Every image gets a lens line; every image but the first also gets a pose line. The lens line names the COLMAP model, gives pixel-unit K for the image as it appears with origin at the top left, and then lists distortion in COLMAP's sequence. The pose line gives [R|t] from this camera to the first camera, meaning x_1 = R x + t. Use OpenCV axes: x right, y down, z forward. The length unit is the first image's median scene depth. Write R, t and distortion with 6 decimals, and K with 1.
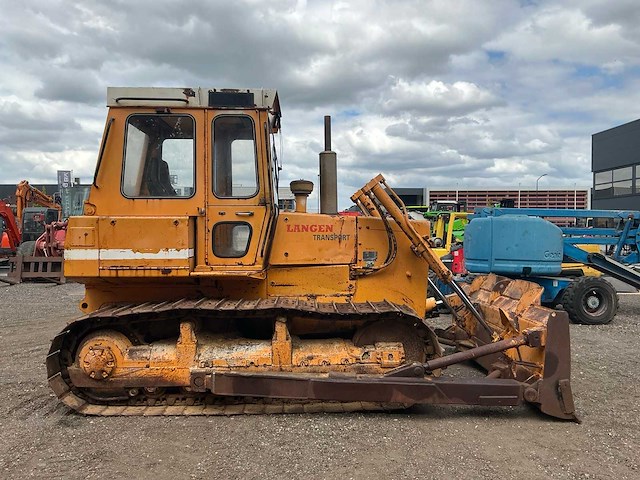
lens RADIAL K [[531.4, 0, 310.7], [0, 531.4, 235.5], [0, 0, 1]] dist [0.079126, -0.149438]
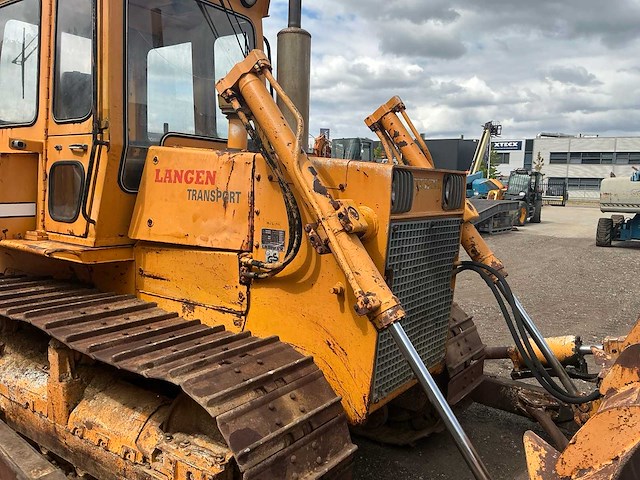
lens RADIAL K [[531.4, 0, 318.4], [0, 531.4, 234.9], [0, 0, 1]] dist [0.079126, -0.149438]
pose [[0.795808, 0.085294, -0.599511, 0.445669], [-0.036852, 0.995017, 0.092644, -0.010410], [0.604426, -0.051634, 0.794986, 0.686245]]
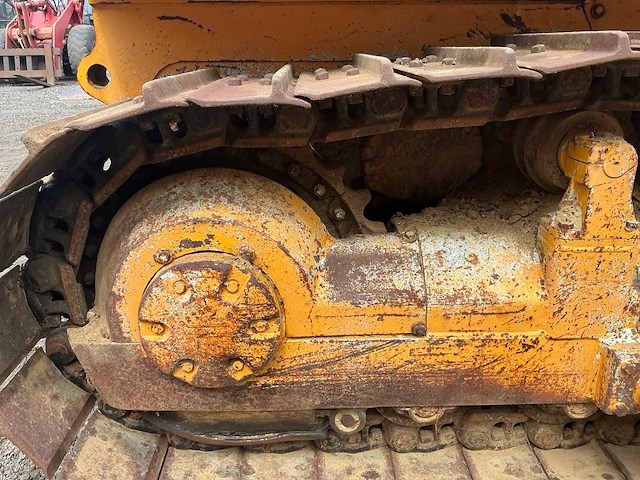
lens RADIAL K [[531.4, 0, 315.5], [0, 531.4, 239.7], [0, 0, 1]] dist [0.079126, -0.149438]
pose [[0.999982, -0.004207, 0.004324, -0.324825], [0.002469, 0.939338, 0.342984, 0.120767], [-0.005505, -0.342967, 0.939331, 0.744774]]
